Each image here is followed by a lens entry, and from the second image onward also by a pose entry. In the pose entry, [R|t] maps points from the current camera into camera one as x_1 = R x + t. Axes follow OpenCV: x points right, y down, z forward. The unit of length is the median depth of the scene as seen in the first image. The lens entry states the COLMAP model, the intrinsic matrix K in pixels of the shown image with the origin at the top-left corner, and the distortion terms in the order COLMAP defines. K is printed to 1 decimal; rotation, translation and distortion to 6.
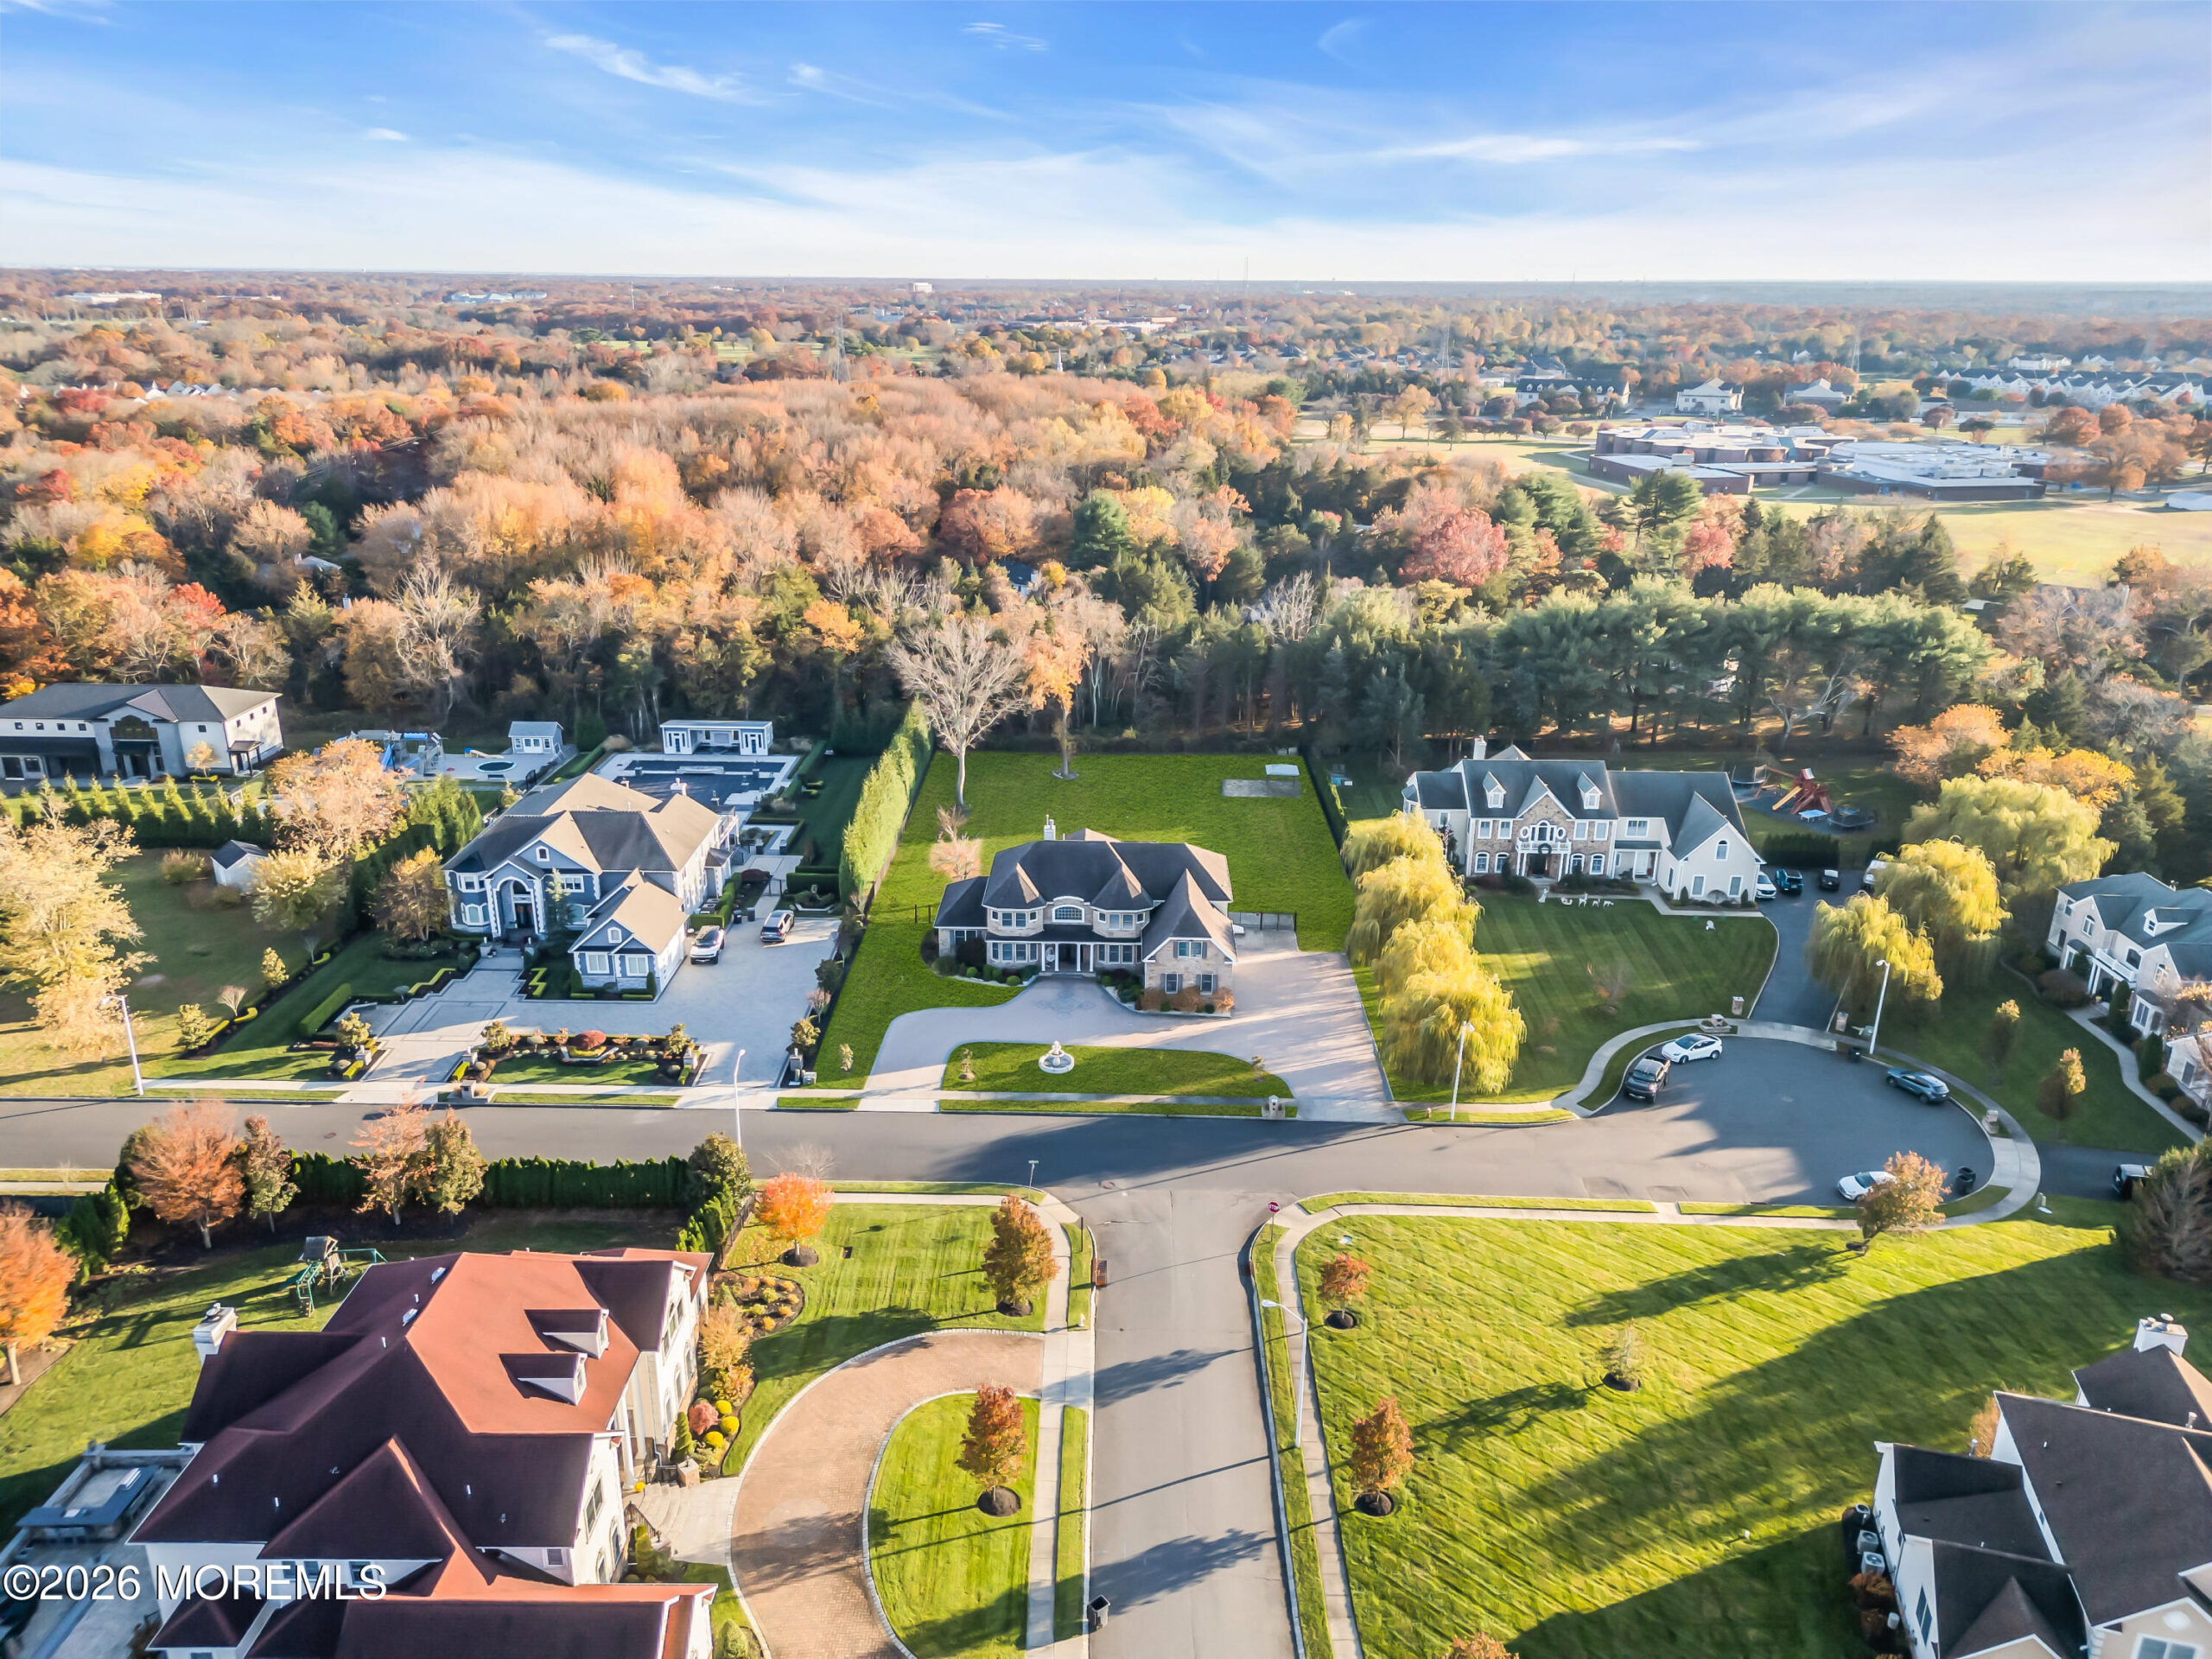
lens RADIAL K [[1530.7, 0, 1108.7], [0, 1530.7, 831.5], [0, 0, 1]] dist [0.080013, -0.081454]
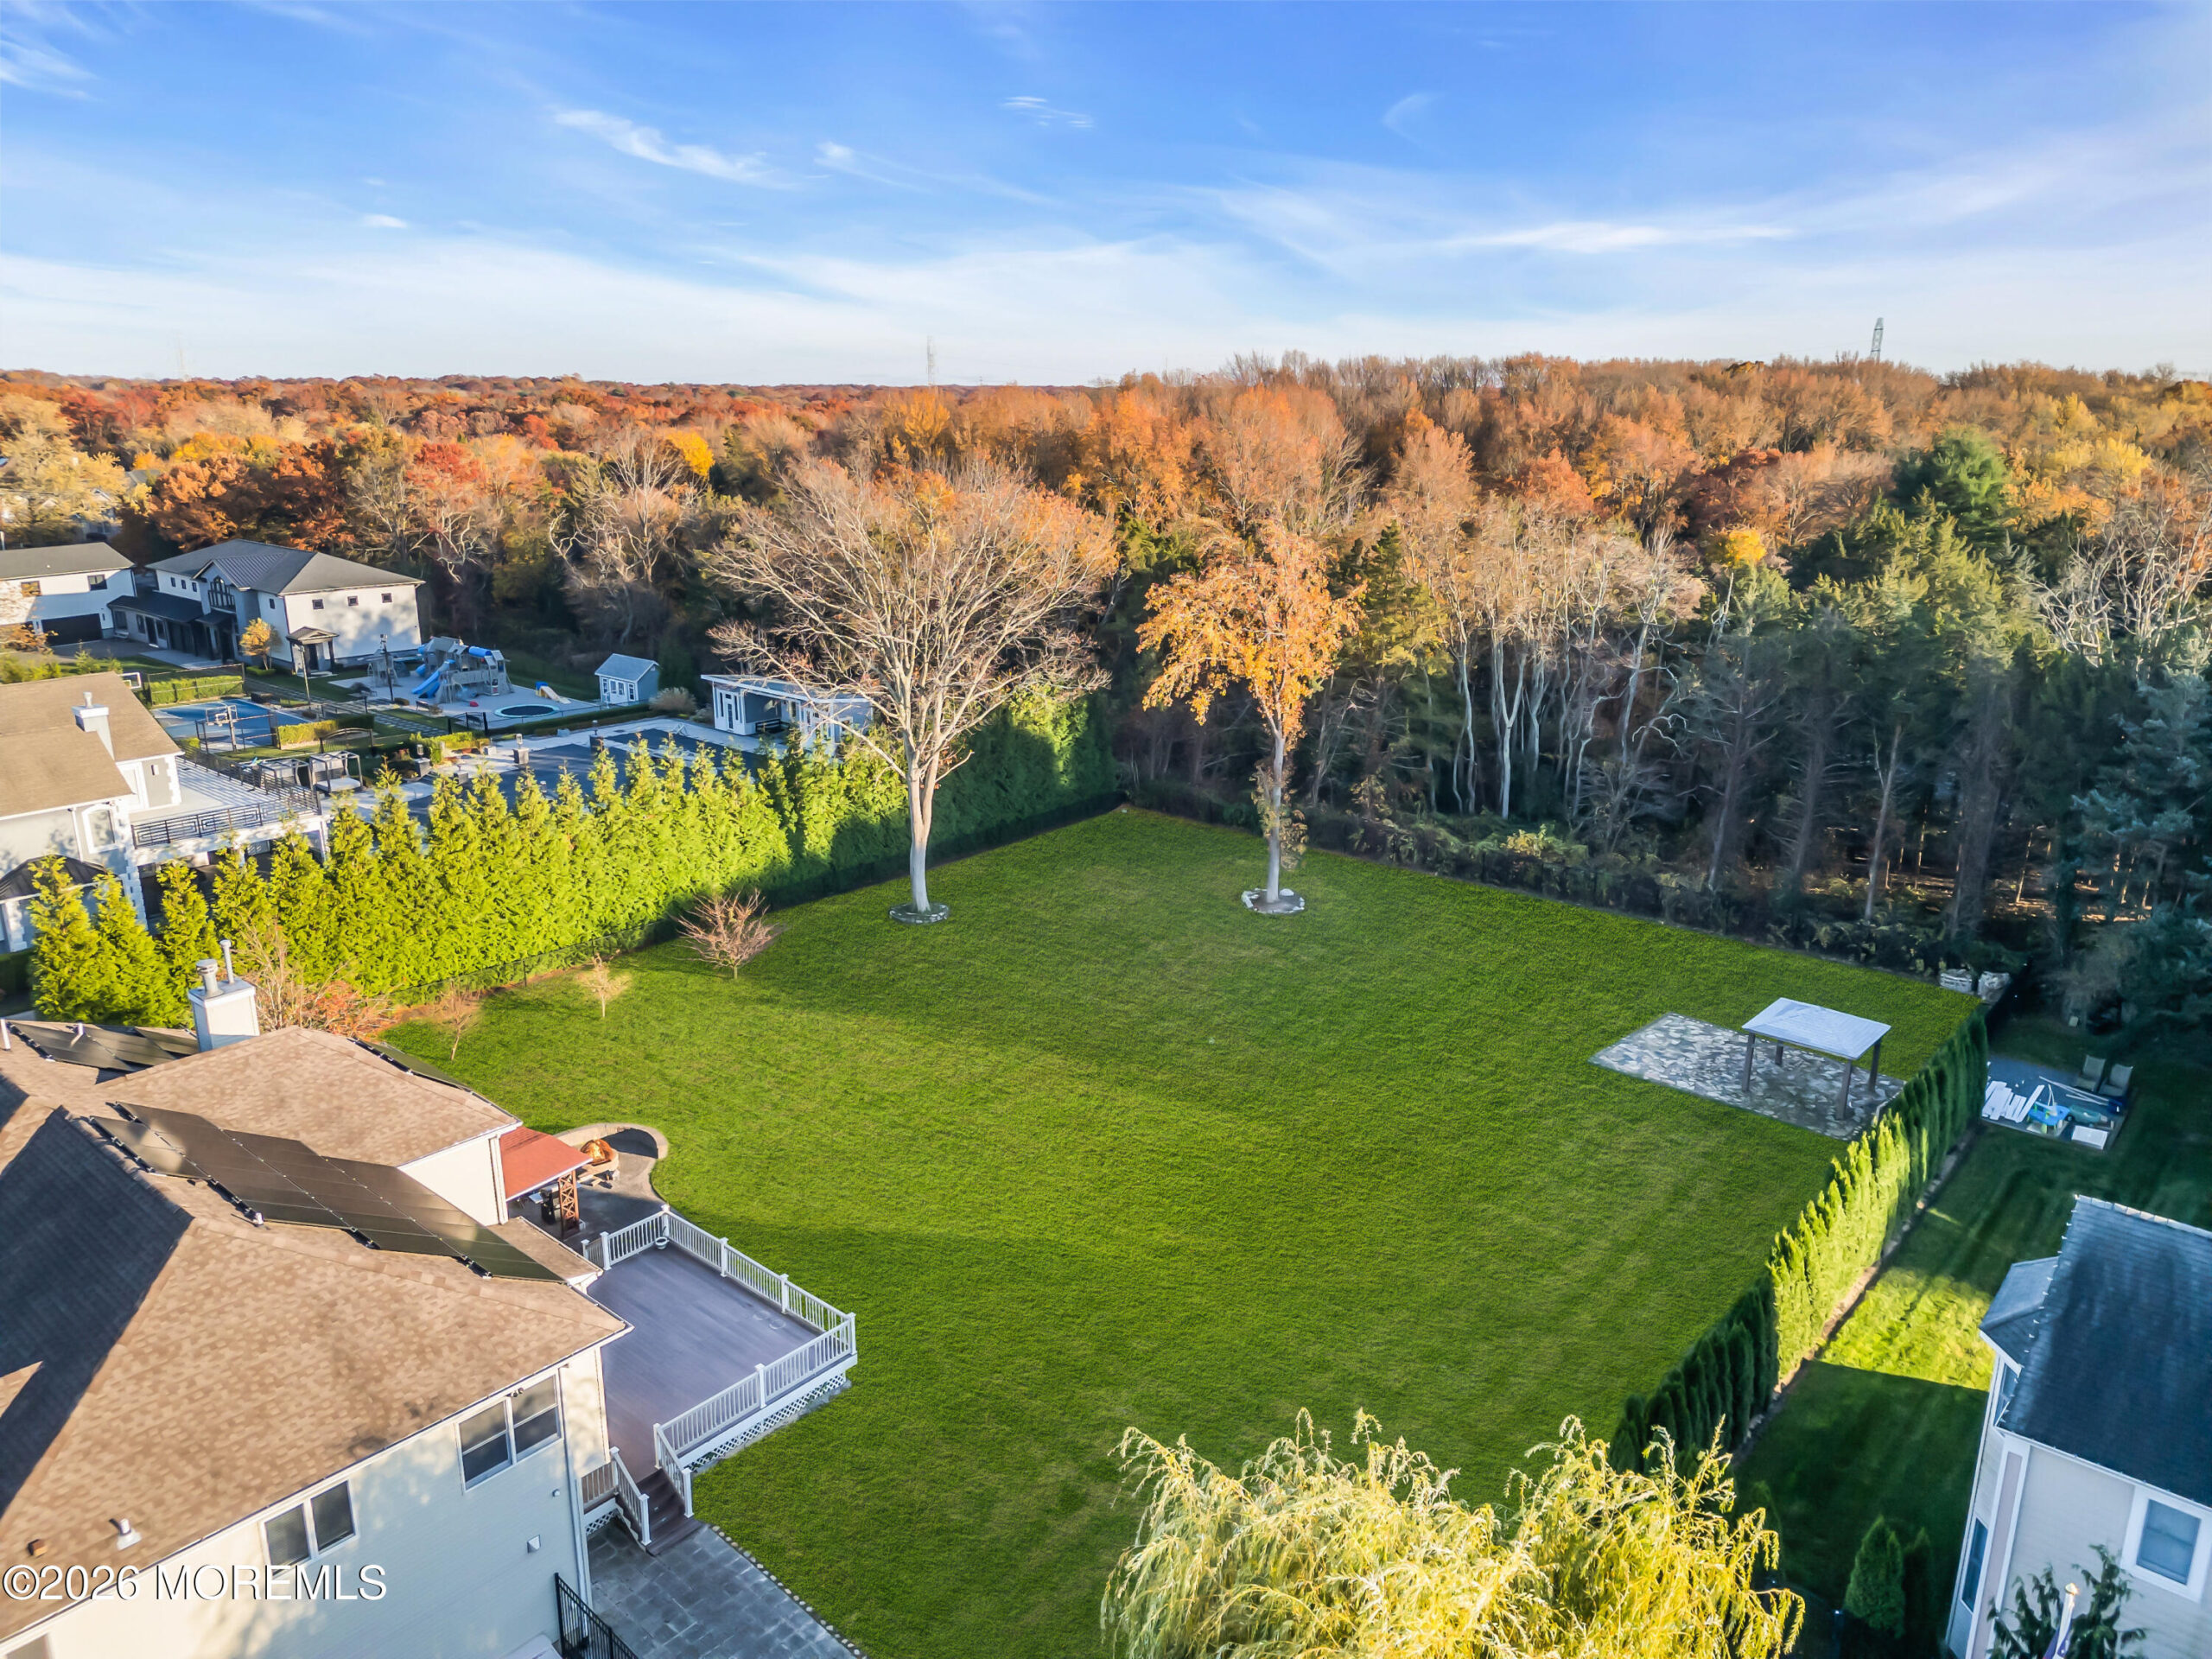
lens RADIAL K [[1528.5, 0, 1087.7], [0, 1528.5, 879.2], [0, 0, 1]] dist [0.045384, -0.058836]
pose [[0.763472, 0.191676, -0.616742, 0.258258], [-0.215537, 0.975815, 0.036456, -0.067464], [0.608814, 0.105098, 0.786321, 0.939162]]
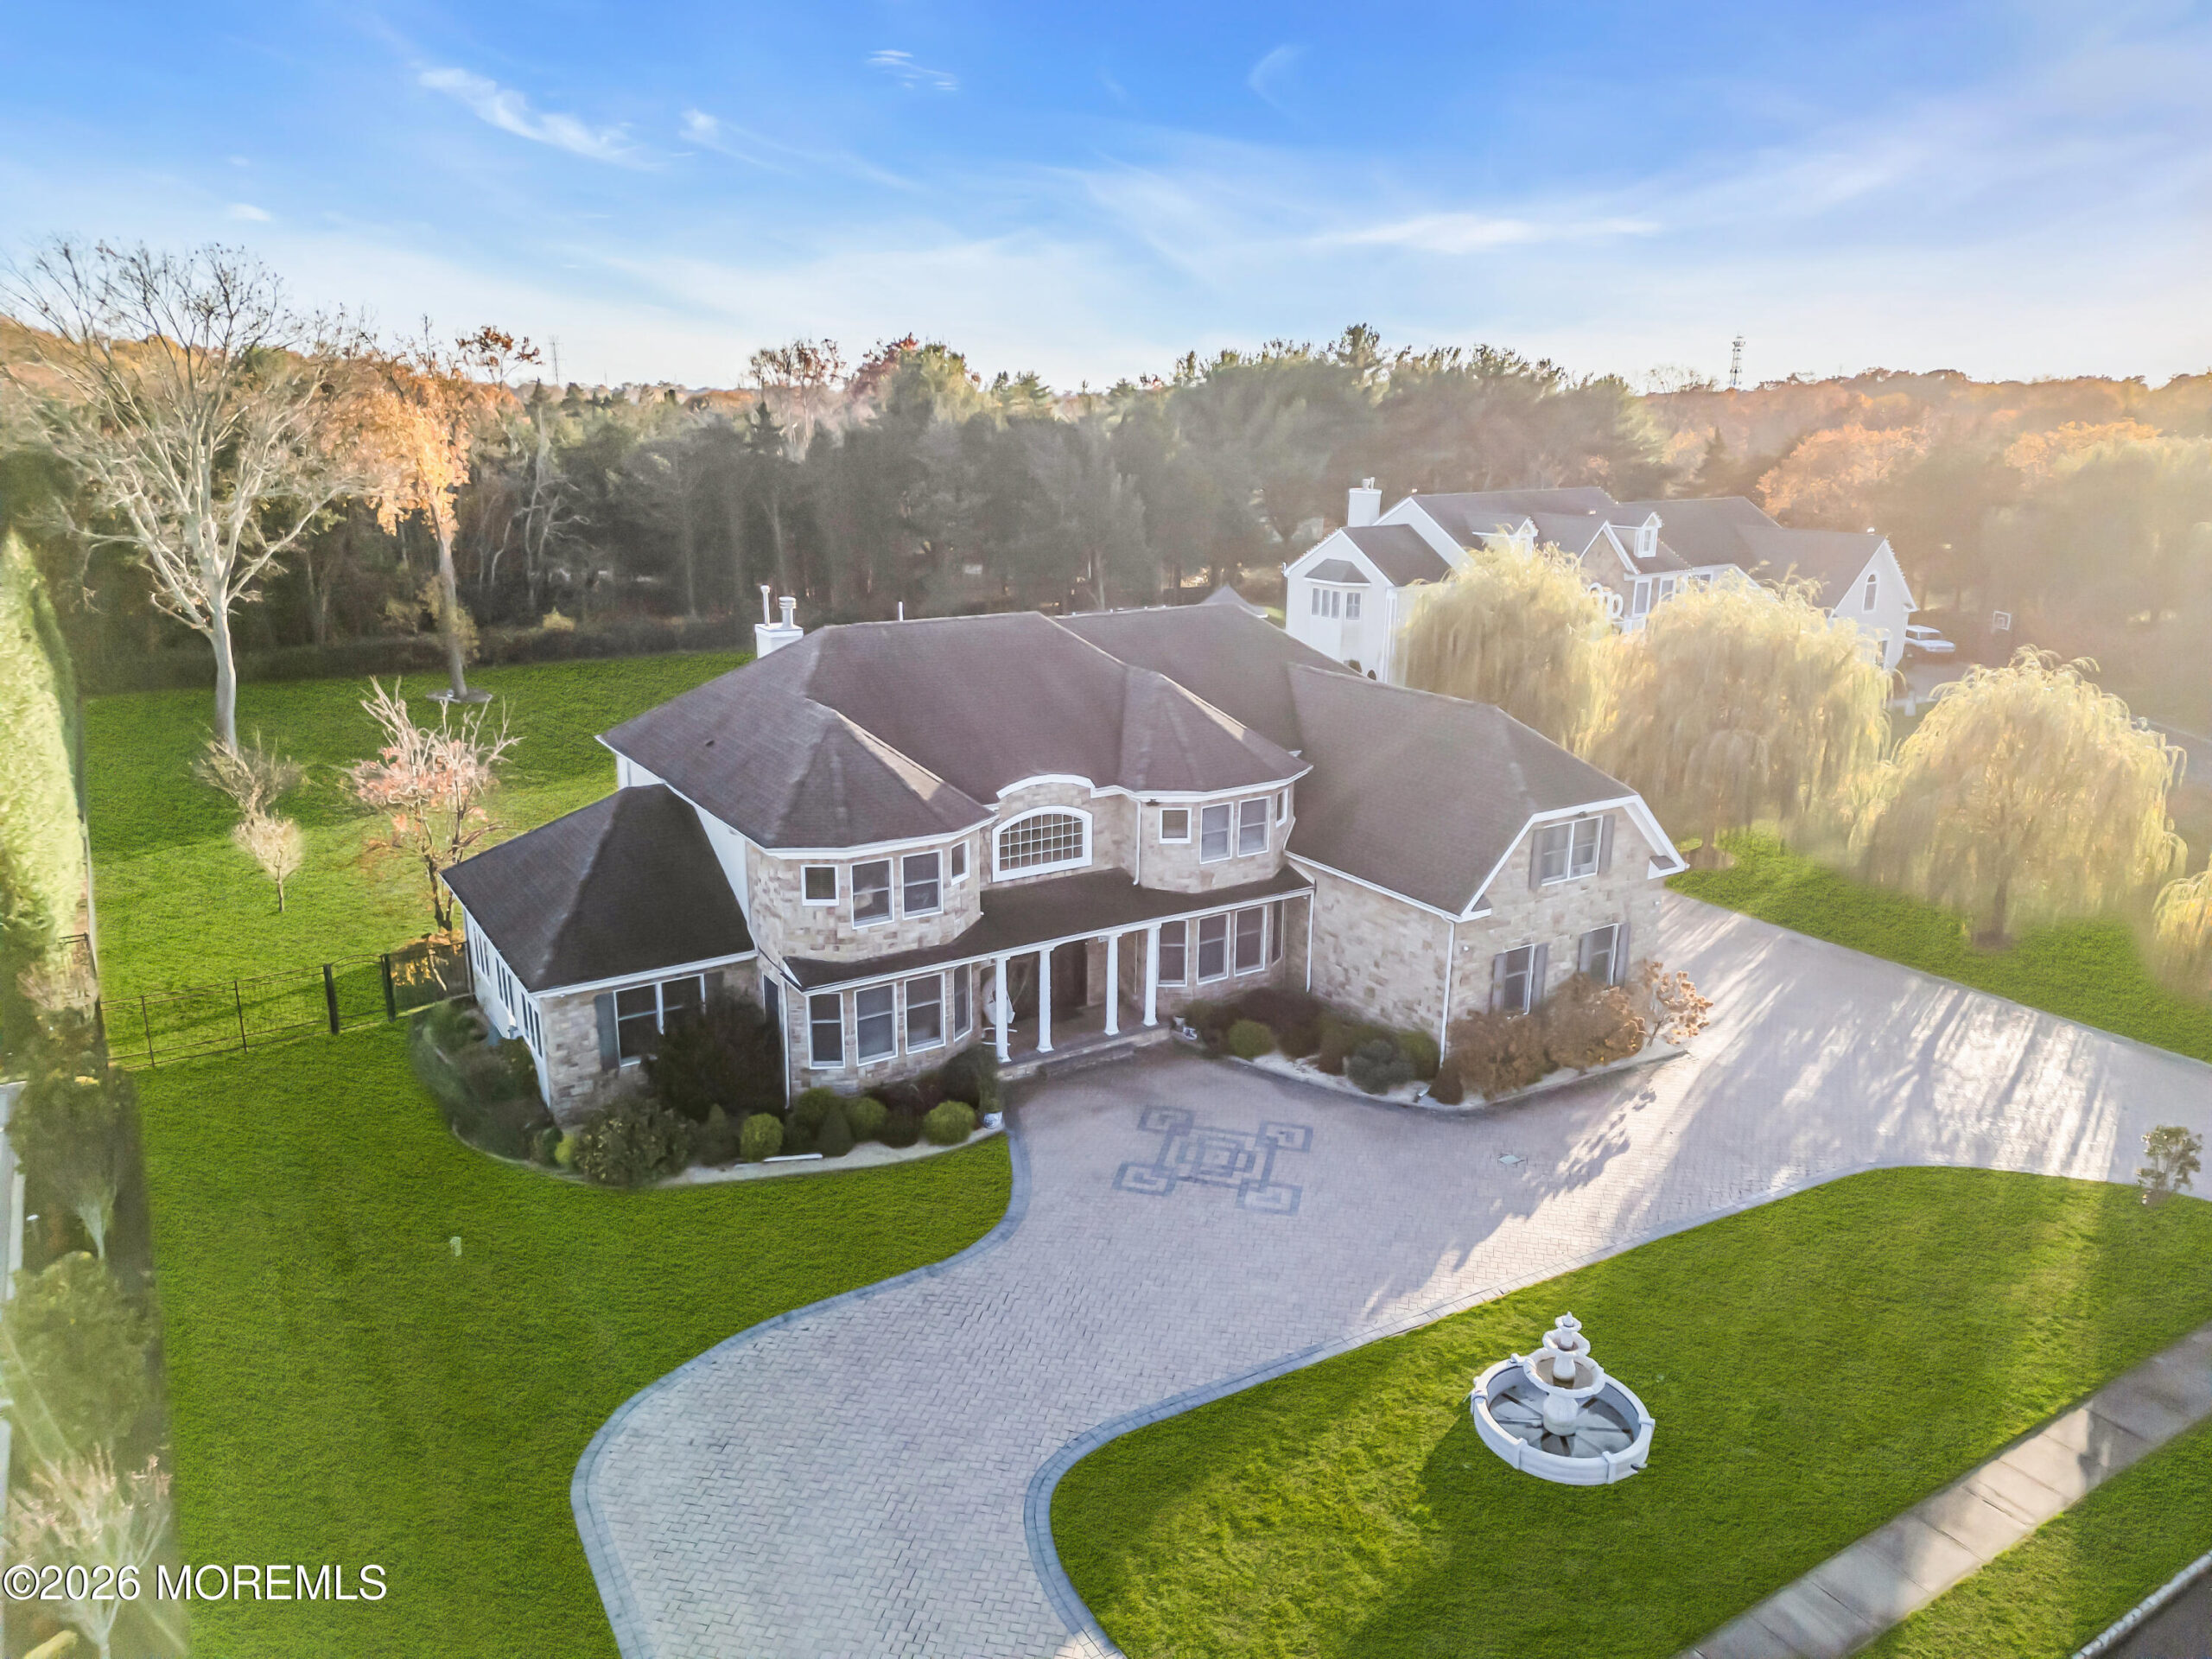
lens RADIAL K [[1545.1, 0, 1109.9], [0, 1545.1, 834.9], [0, 0, 1]] dist [0.059897, -0.048350]
pose [[0.834695, -0.153378, 0.528922, -0.165005], [0.186702, 0.982368, -0.009766, 0.057861], [-0.518099, 0.106903, 0.848614, 0.757083]]
